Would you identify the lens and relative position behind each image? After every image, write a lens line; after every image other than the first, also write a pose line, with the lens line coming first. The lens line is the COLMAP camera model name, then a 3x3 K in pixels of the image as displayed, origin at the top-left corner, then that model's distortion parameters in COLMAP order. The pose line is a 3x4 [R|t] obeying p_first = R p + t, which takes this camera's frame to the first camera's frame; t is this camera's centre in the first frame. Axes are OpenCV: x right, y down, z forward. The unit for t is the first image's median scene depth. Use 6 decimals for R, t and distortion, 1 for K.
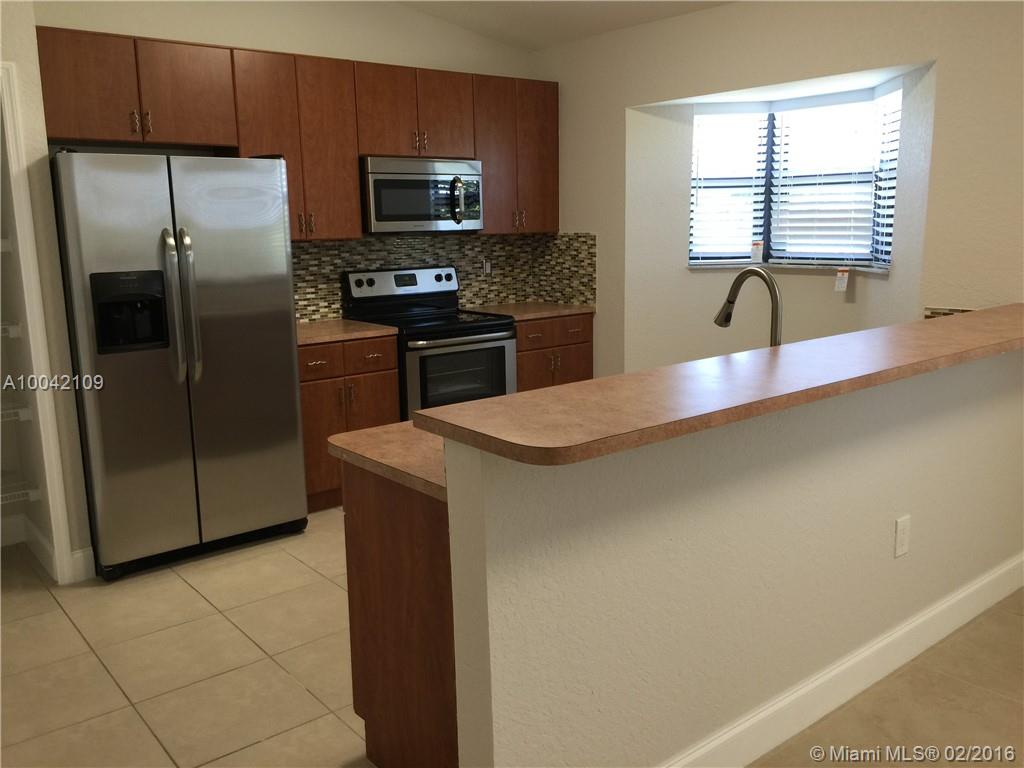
lens RADIAL K [[884.3, 0, 512.6], [0, 884.3, 385.2], [0, 0, 1]] dist [0.045160, -0.008849]
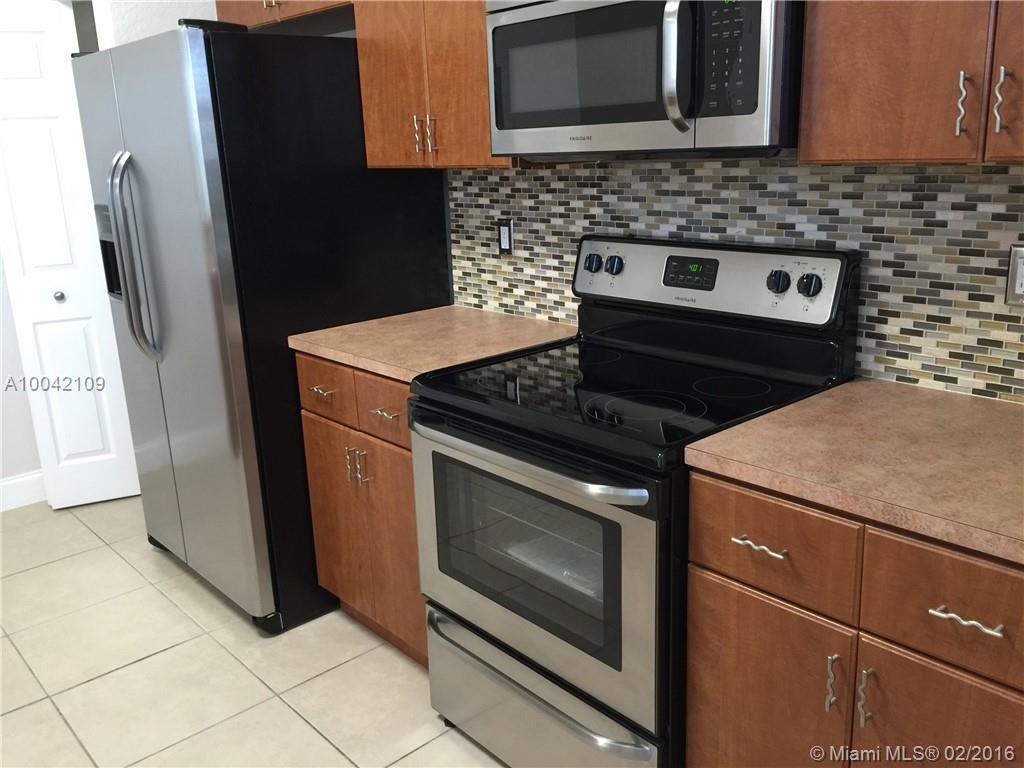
lens RADIAL K [[884.3, 0, 512.2], [0, 884.3, 377.5], [0, 0, 1]] dist [0.045160, -0.008849]
pose [[0.040906, 0.277665, -0.959807, 0.274457], [-0.143325, 0.952307, 0.269387, -0.171700], [0.988830, 0.126545, 0.078752, 0.905254]]
